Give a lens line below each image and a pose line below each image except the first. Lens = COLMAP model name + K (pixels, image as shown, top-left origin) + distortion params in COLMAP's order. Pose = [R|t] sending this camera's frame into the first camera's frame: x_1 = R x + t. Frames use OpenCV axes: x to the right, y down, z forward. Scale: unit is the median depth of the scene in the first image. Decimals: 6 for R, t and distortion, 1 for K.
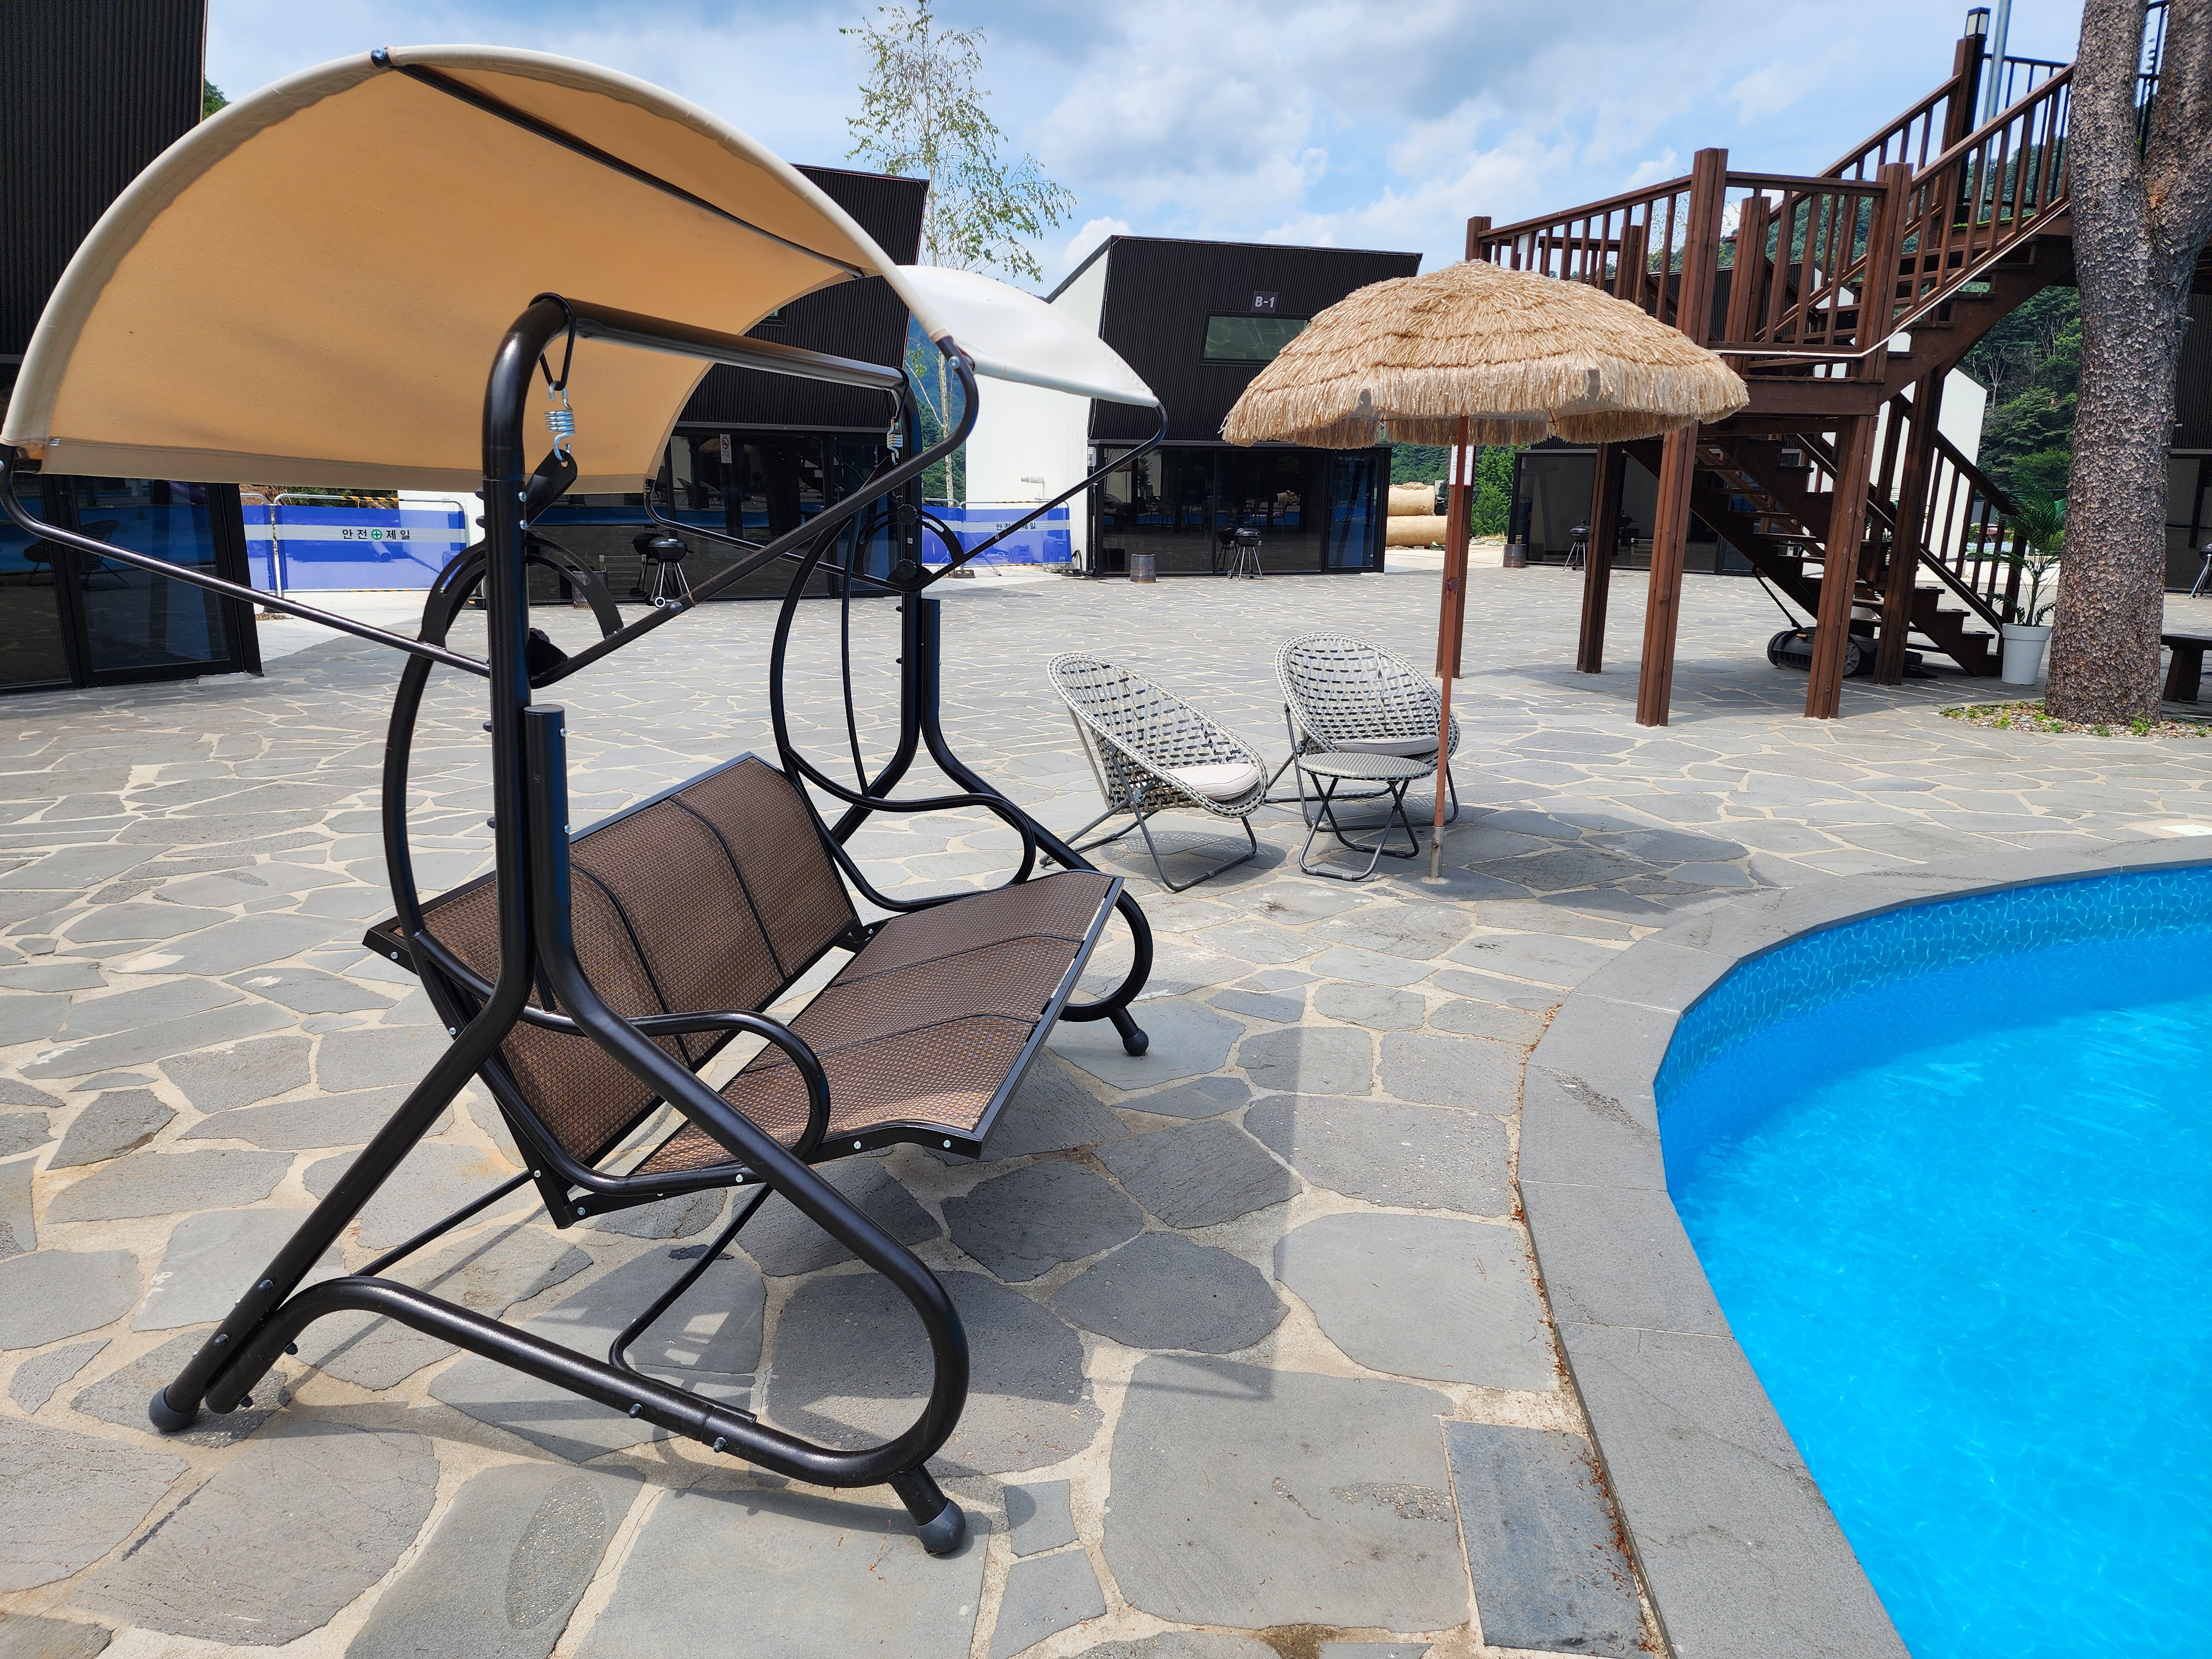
lens RADIAL K [[1482.6, 0, 1105.8], [0, 1482.6, 824.8], [0, 0, 1]] dist [0.074918, -0.068255]
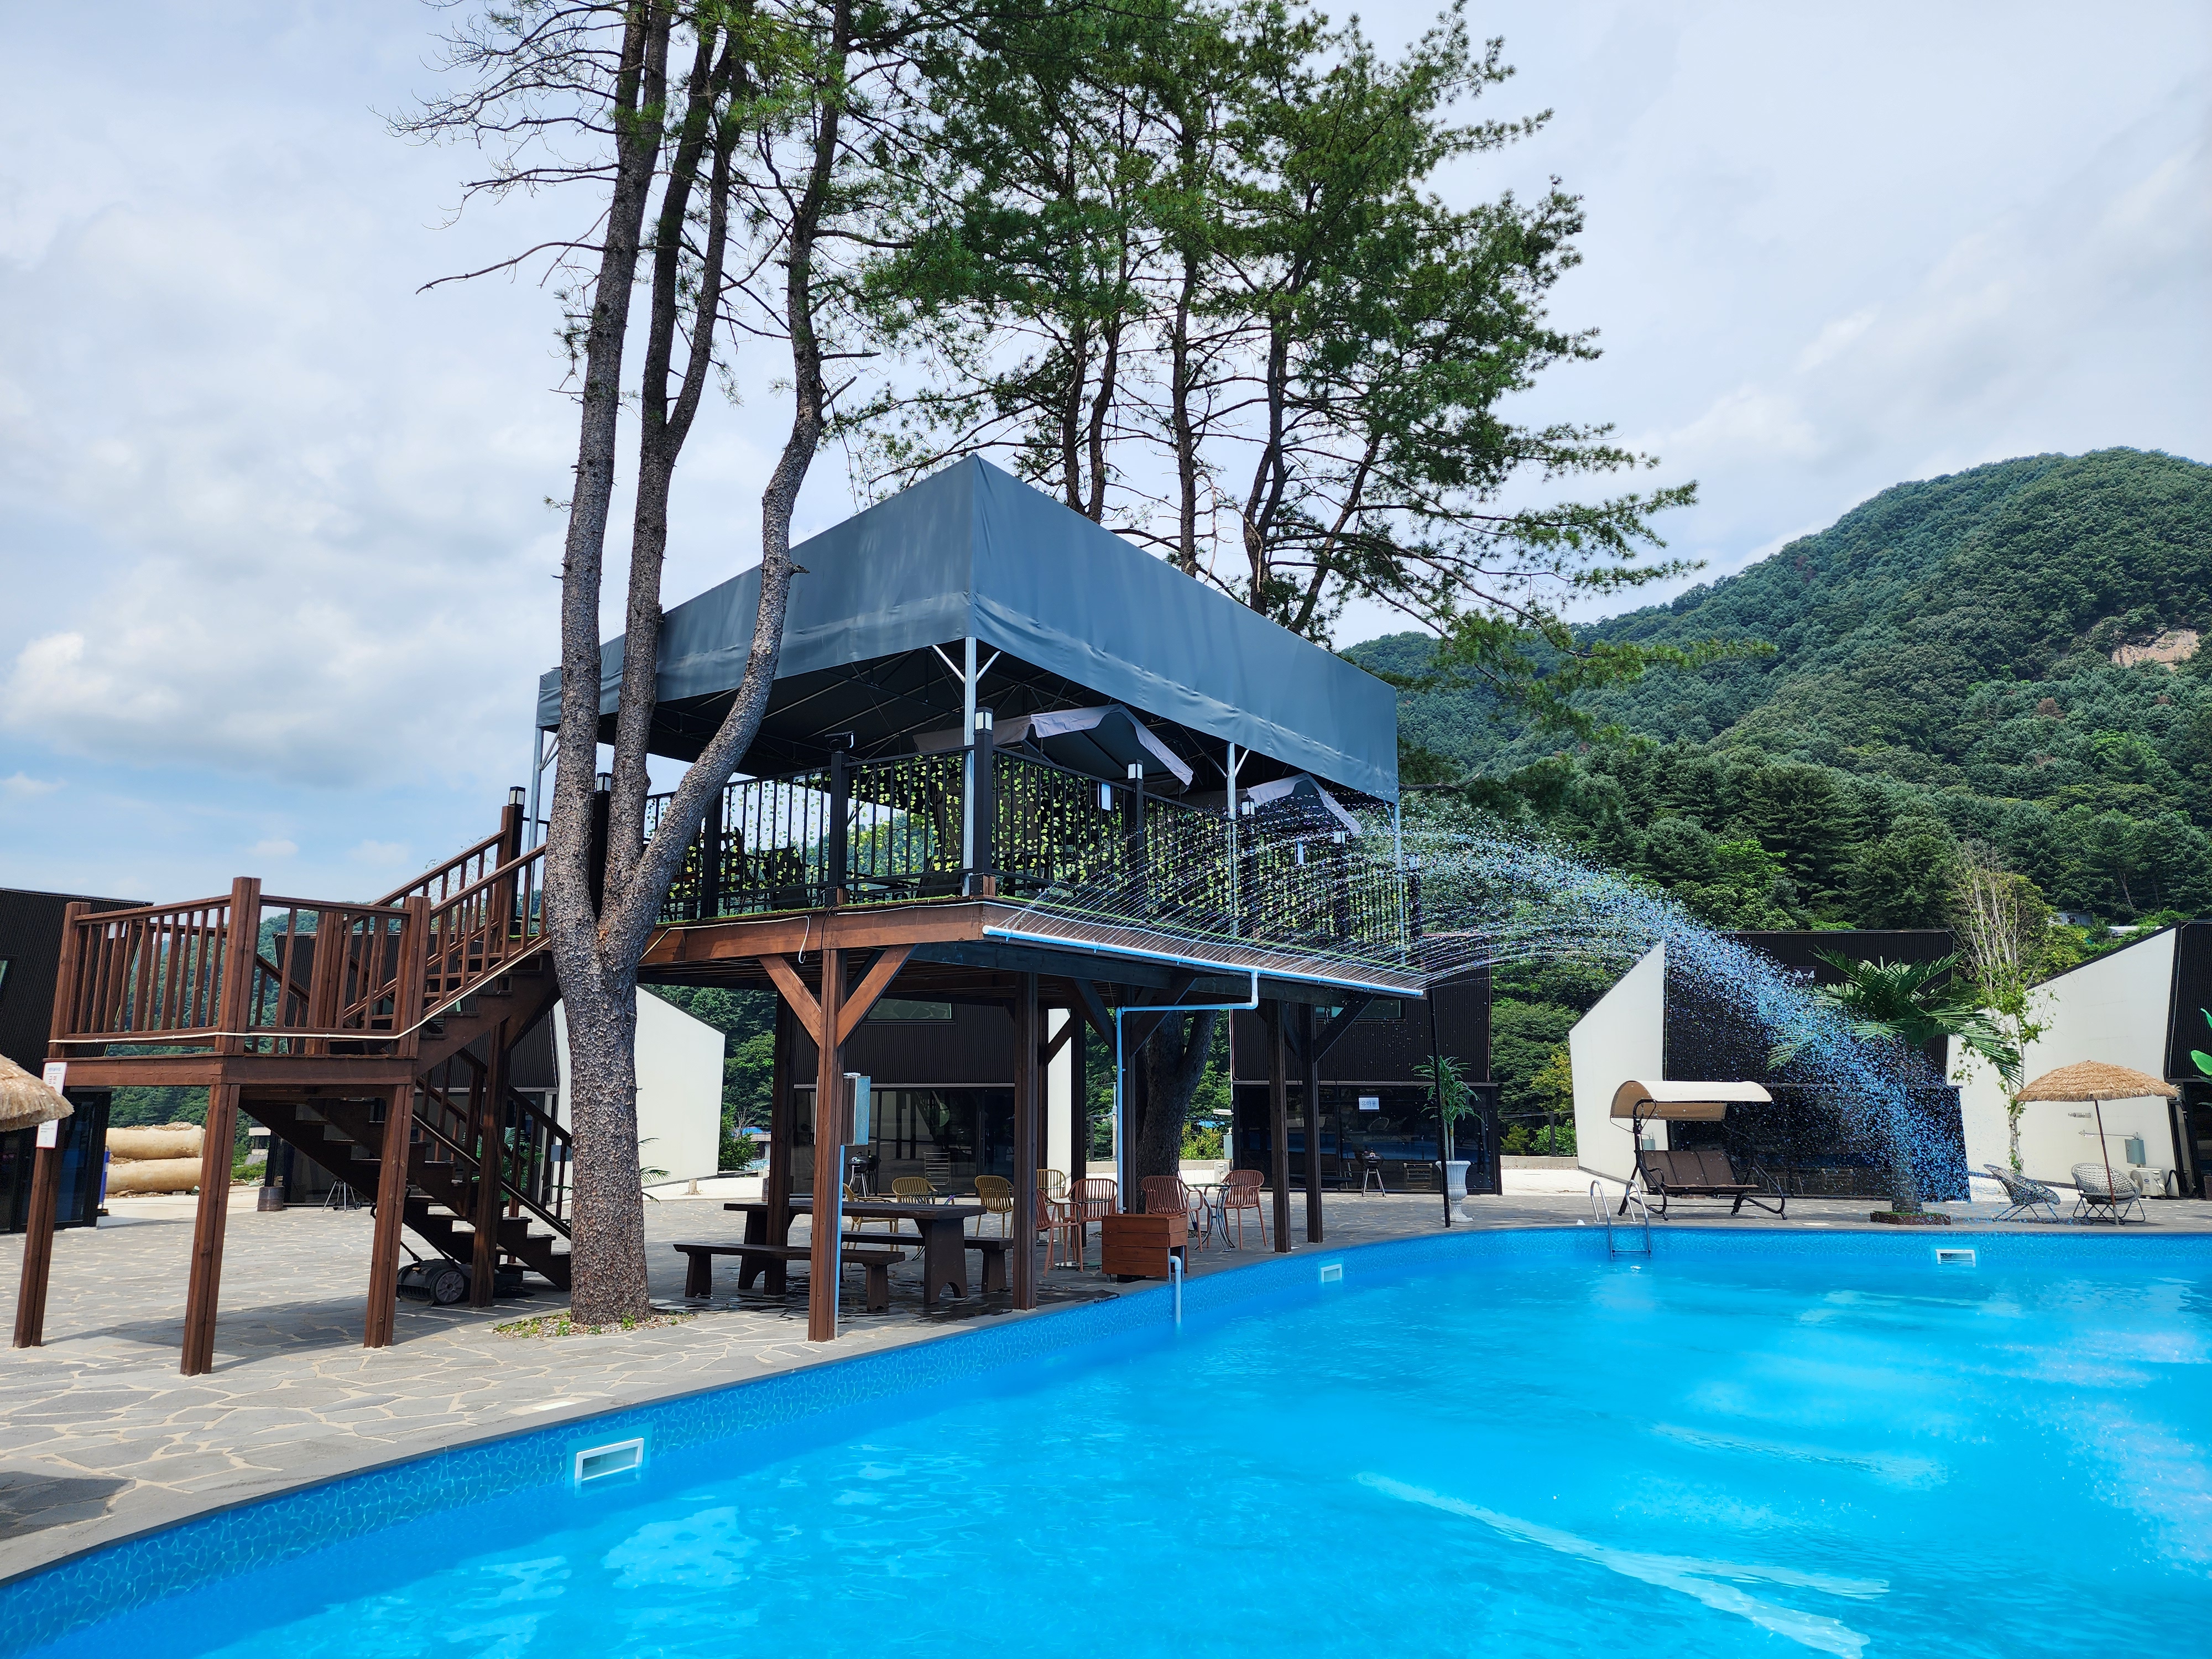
lens RADIAL K [[1482.6, 0, 1058.5], [0, 1482.6, 833.1], [0, 0, 1]] dist [0.074918, -0.068255]
pose [[0.782374, 0.090432, 0.616208, 0.132327], [0.159433, 0.927354, -0.338521, 0.034400], [-0.602056, 0.363094, 0.711120, -0.239984]]
